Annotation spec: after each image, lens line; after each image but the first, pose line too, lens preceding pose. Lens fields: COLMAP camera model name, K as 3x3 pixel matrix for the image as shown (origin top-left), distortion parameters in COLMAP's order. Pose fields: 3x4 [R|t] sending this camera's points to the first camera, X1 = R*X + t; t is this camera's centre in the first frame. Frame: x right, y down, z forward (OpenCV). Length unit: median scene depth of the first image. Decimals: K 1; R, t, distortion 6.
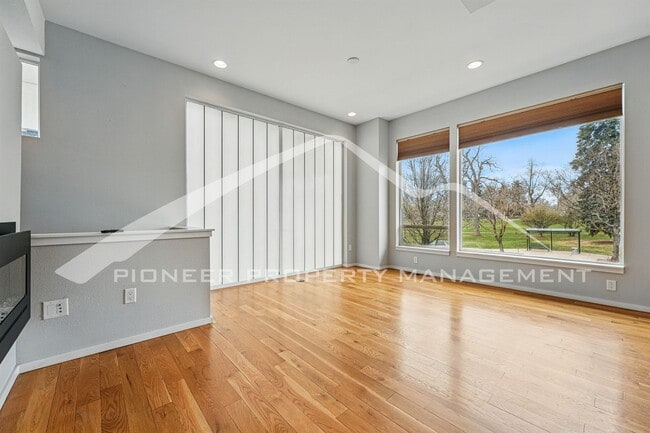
lens RADIAL K [[250.9, 0, 325.0], [0, 250.9, 216.5], [0, 0, 1]] dist [0.000210, -0.000028]
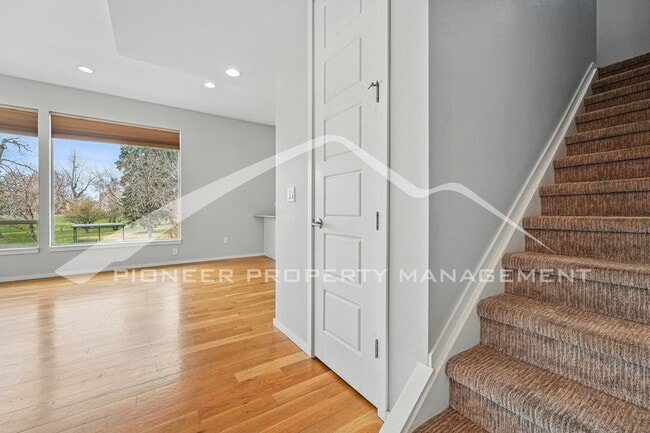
lens RADIAL K [[288.0, 0, 325.0], [0, 288.0, 216.5], [0, 0, 1]] dist [-0.000628, -0.000079]
pose [[0.114336, -0.018885, 0.993263, -0.171562], [0.006365, 0.999813, 0.018277, 0.004212], [-0.993422, 0.004232, 0.114435, -0.052669]]
